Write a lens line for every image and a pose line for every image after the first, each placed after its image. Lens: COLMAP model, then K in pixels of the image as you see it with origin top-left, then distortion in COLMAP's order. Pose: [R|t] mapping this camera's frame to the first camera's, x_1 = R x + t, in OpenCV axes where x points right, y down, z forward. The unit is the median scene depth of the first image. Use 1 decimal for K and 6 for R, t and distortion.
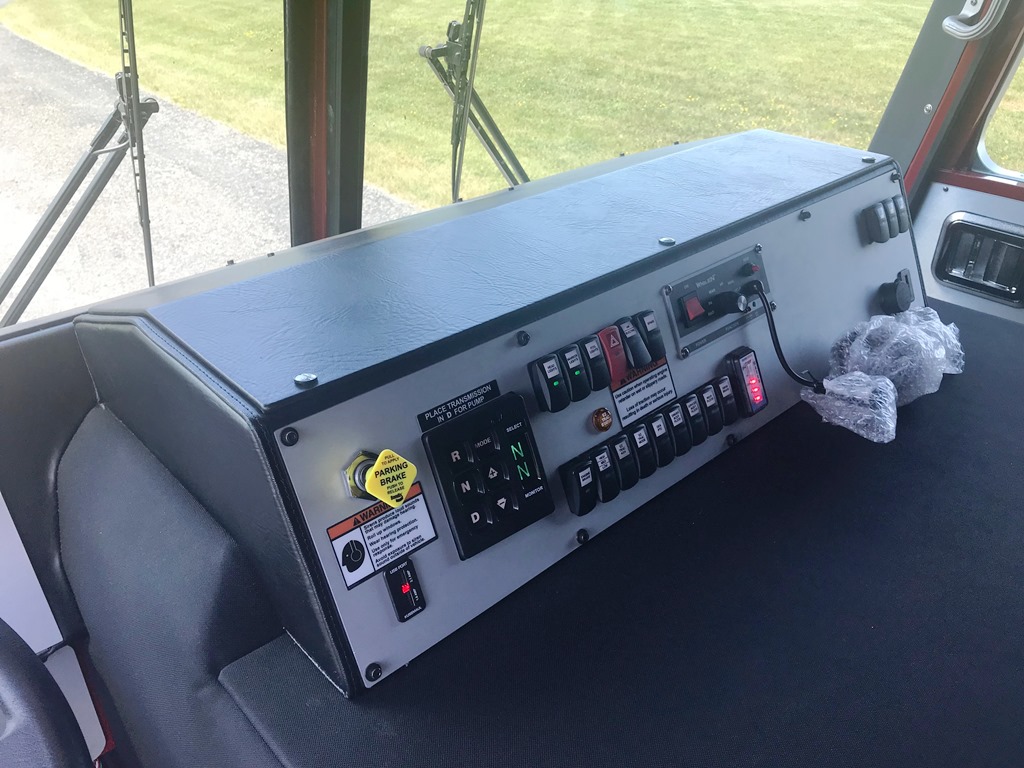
lens RADIAL K [[846.1, 0, 512.0], [0, 846.1, 384.0], [0, 0, 1]] dist [0.002032, 0.001105]
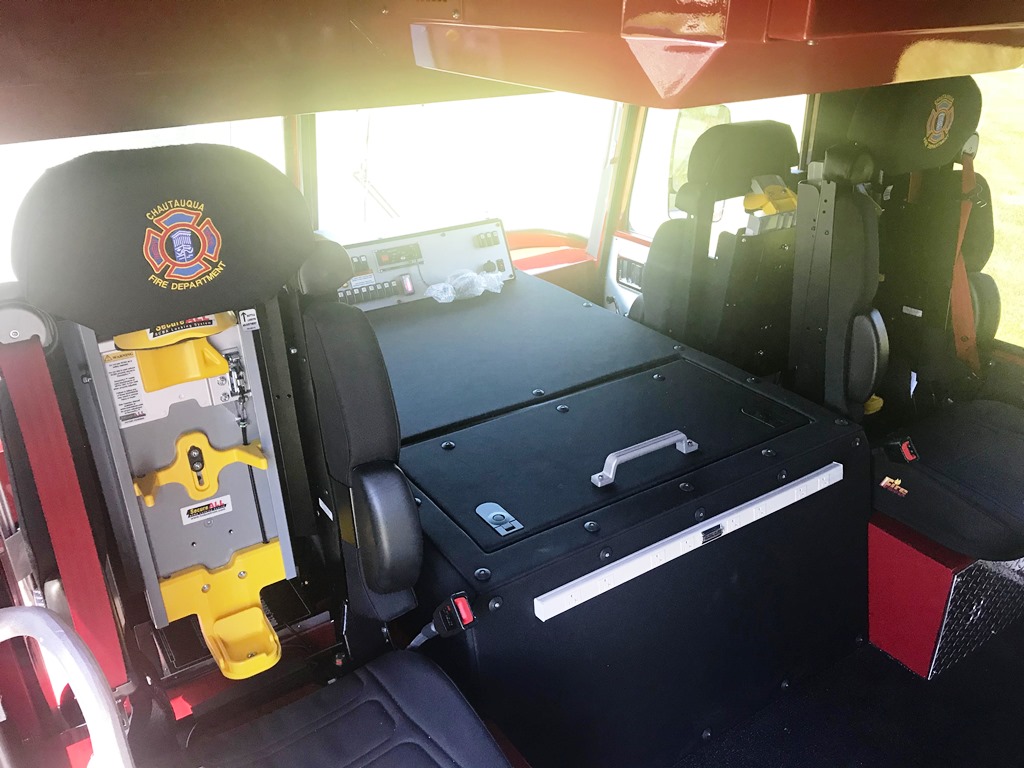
lens RADIAL K [[846.1, 0, 512.0], [0, 846.1, 384.0], [0, 0, 1]] dist [0.002032, 0.001105]
pose [[0.988145, 0.053822, -0.143782, 0.176072], [-0.067197, 0.993686, -0.089848, 0.096566], [0.138038, 0.098444, 0.985522, -0.309520]]
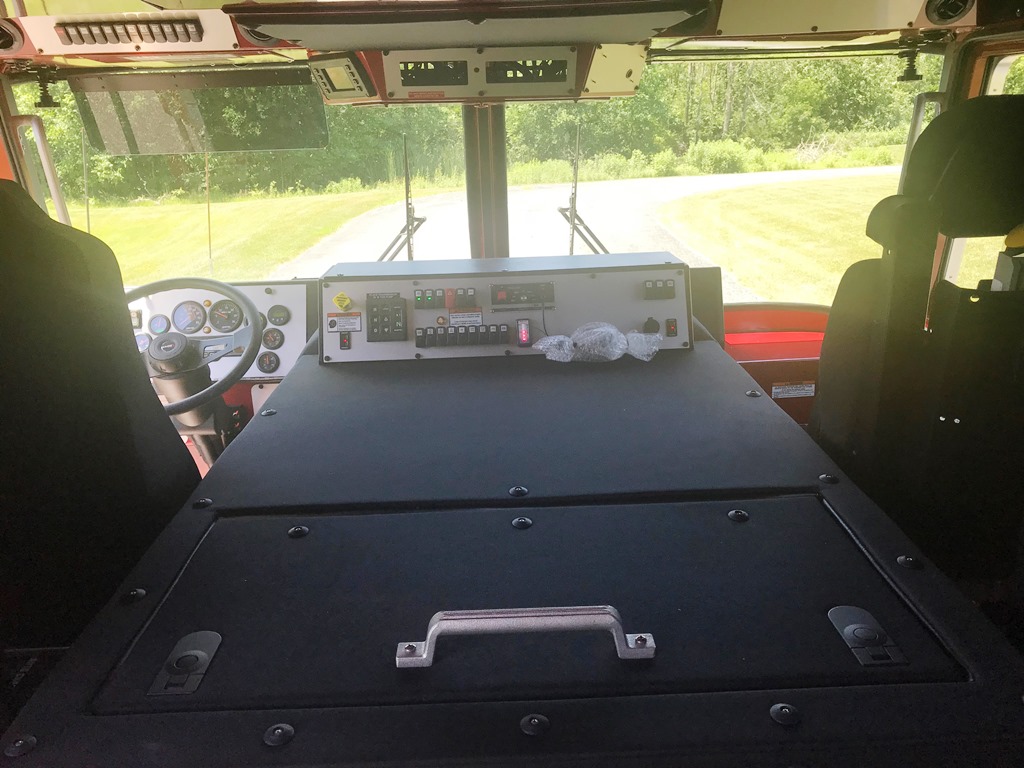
lens RADIAL K [[846.1, 0, 512.0], [0, 846.1, 384.0], [0, 0, 1]] dist [0.002032, 0.001105]
pose [[0.750117, 0.169777, -0.639140, 0.279595], [-0.305766, 0.946011, -0.107566, 0.062425], [0.586371, 0.276114, 0.761531, -0.121314]]
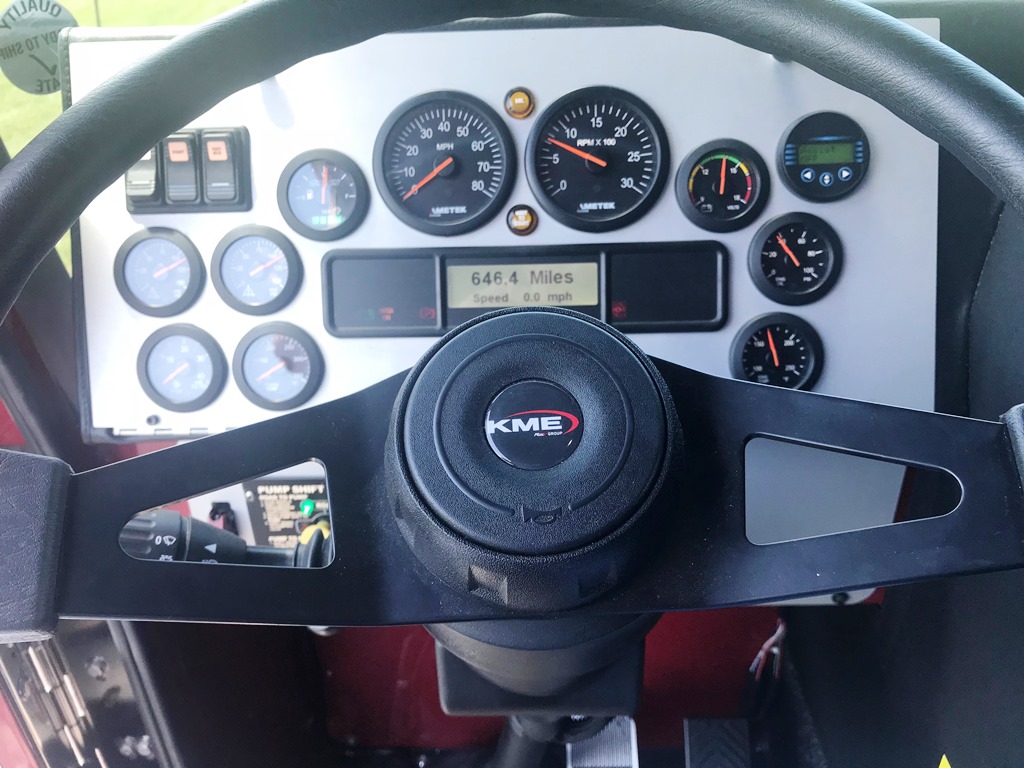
lens RADIAL K [[846.1, 0, 512.0], [0, 846.1, 384.0], [0, 0, 1]] dist [0.002032, 0.001105]
pose [[0.721056, 0.320802, -0.614137, -0.052185], [-0.319861, 0.940377, 0.115670, 0.044624], [0.614627, 0.113034, 0.780677, 0.031268]]
